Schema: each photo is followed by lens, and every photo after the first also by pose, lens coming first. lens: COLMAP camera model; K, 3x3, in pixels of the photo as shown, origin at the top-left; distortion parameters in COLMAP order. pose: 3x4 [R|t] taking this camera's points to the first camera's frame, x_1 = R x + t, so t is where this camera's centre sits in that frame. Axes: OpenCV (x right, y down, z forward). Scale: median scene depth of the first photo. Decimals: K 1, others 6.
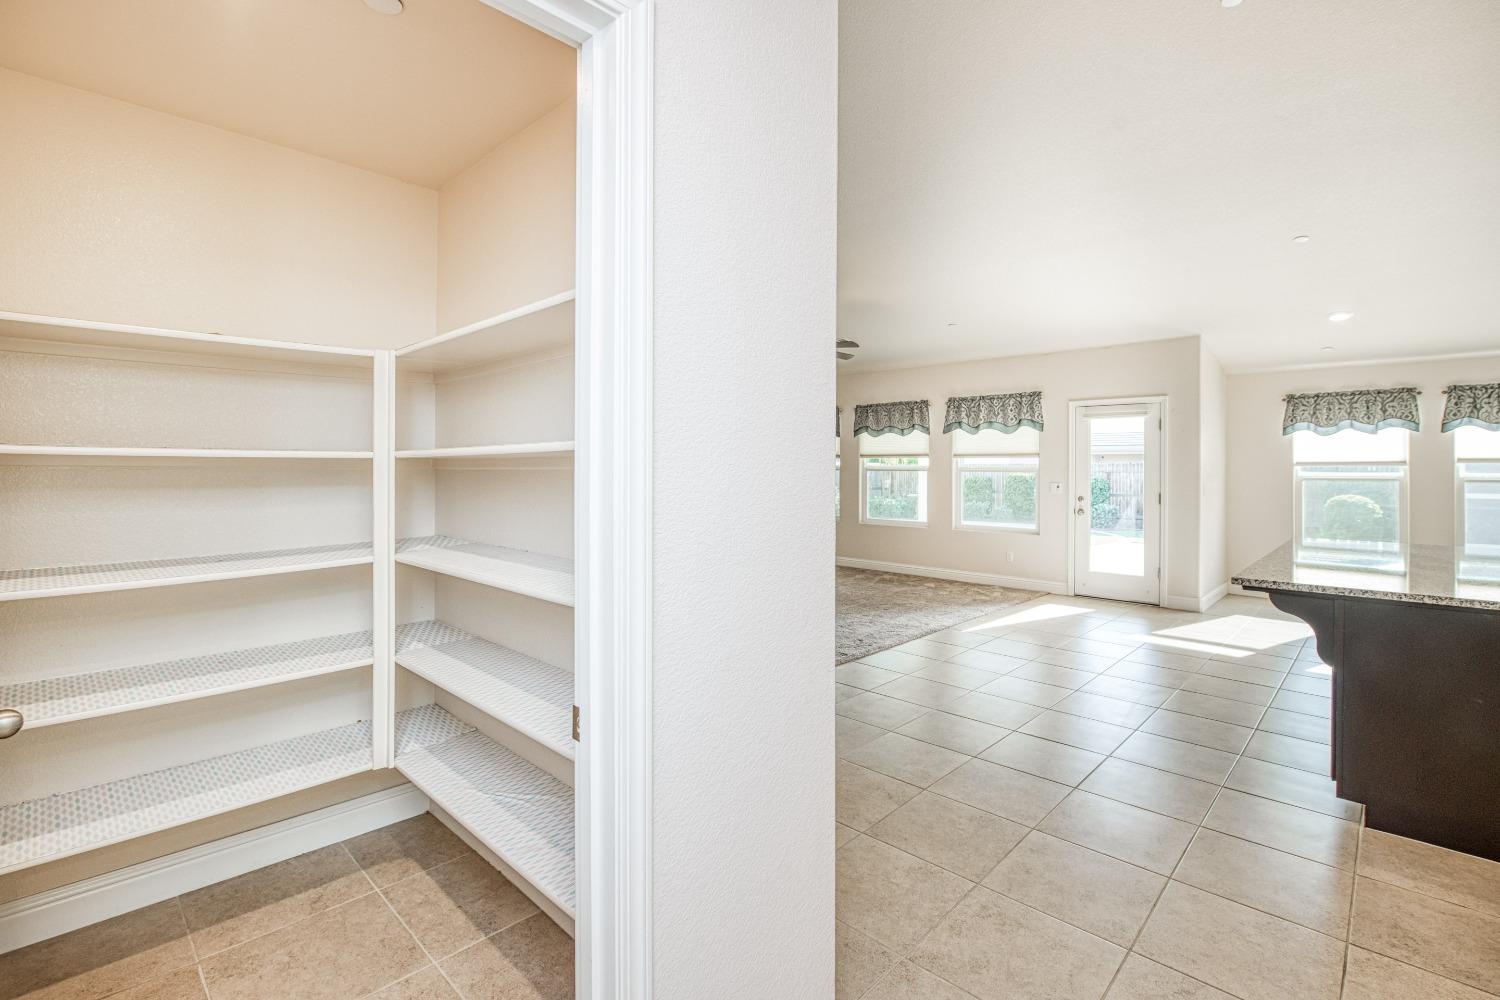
lens RADIAL K [[667.9, 0, 786.7], [0, 667.9, 459.2], [0, 0, 1]] dist [-0.001209, -0.000509]
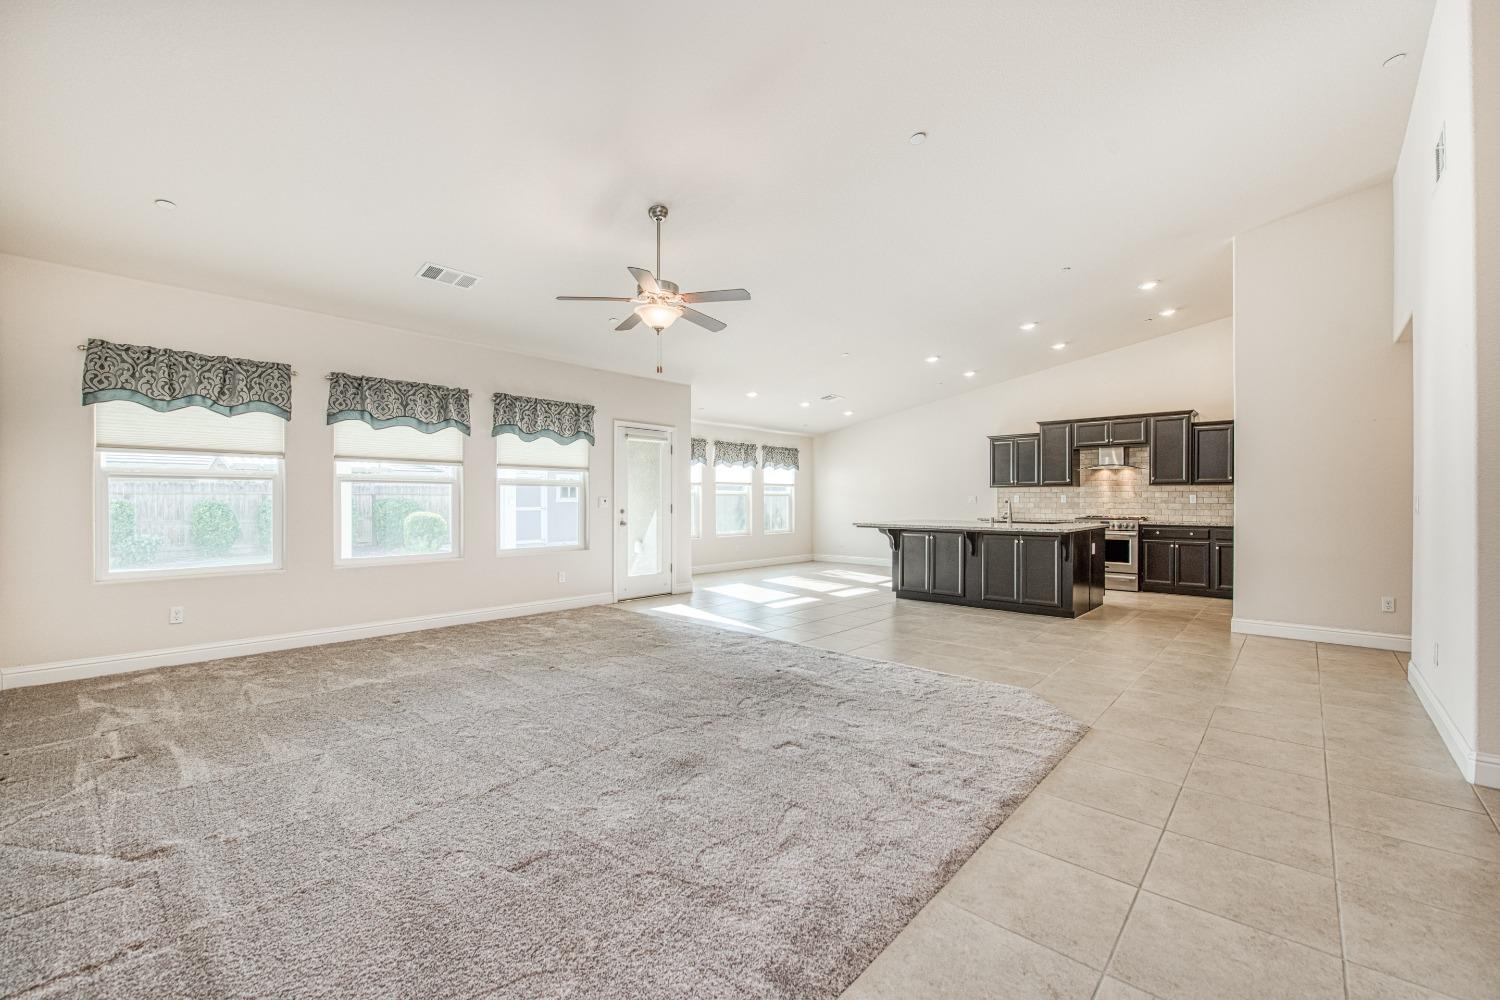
lens RADIAL K [[635.5, 0, 742.4], [0, 635.5, 503.1], [0, 0, 1]] dist [-0.012373, -0.001719]
pose [[-0.004048, -0.011058, 0.999931, -0.610048], [-0.016865, 0.999797, 0.010988, 0.031669], [-0.999850, -0.016819, -0.004234, 0.831857]]
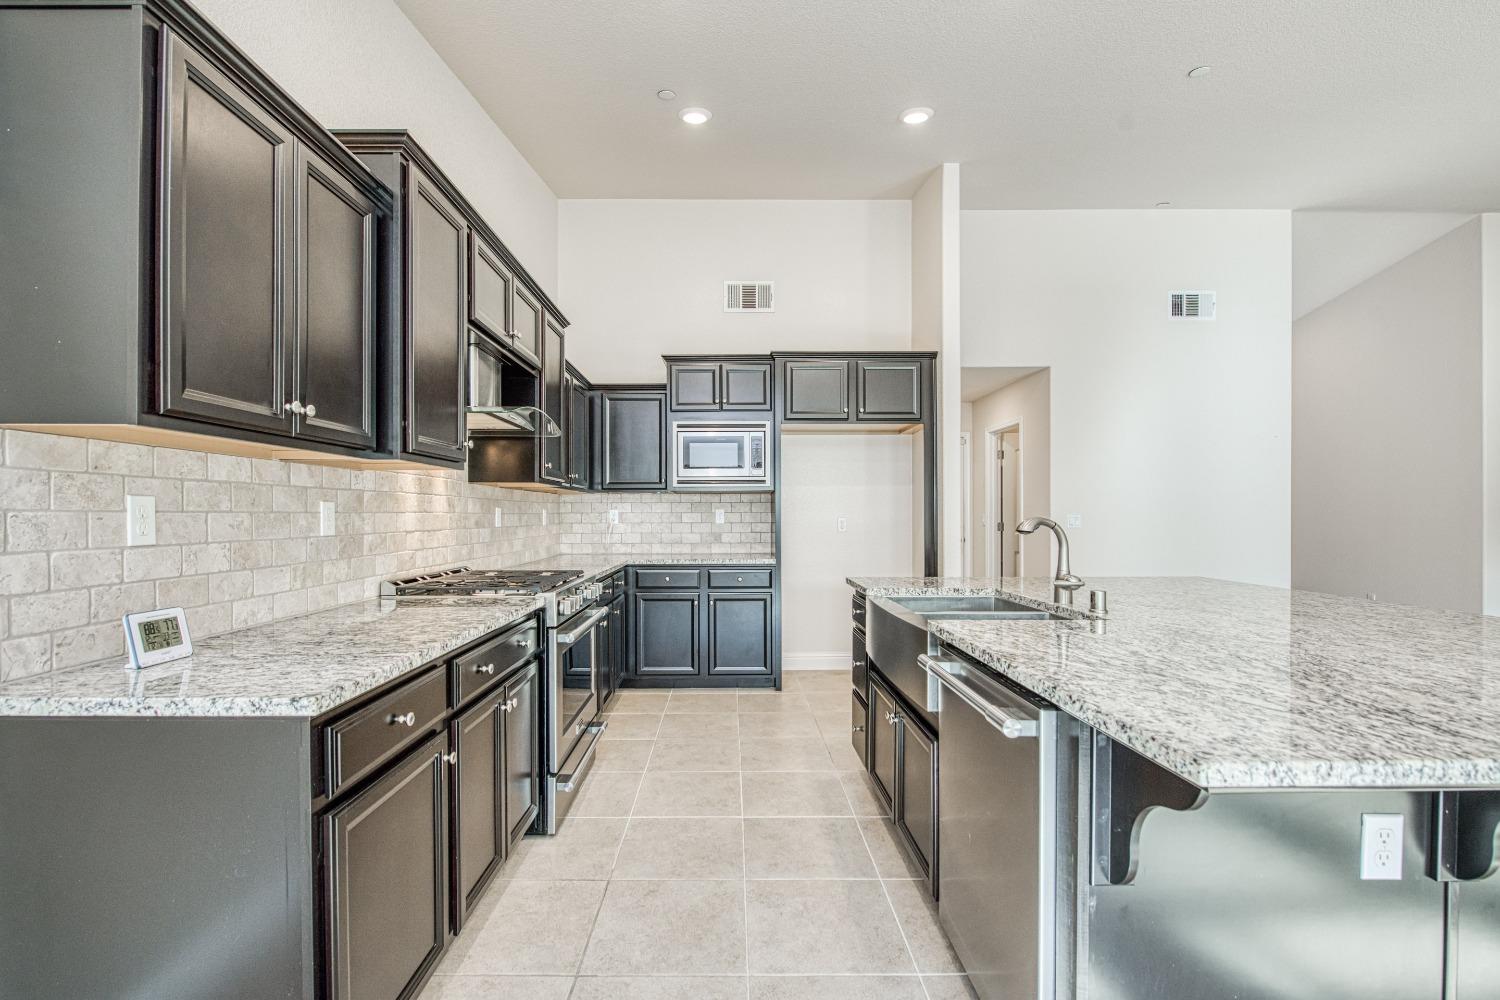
lens RADIAL K [[635.5, 0, 731.4], [0, 635.5, 525.5], [0, 0, 1]] dist [-0.012373, -0.001719]
pose [[-0.744176, 0.002112, -0.667980, 0.792403], [0.002604, 0.999997, 0.000260, 0.029679], [0.667978, -0.001546, -0.744179, 0.493265]]
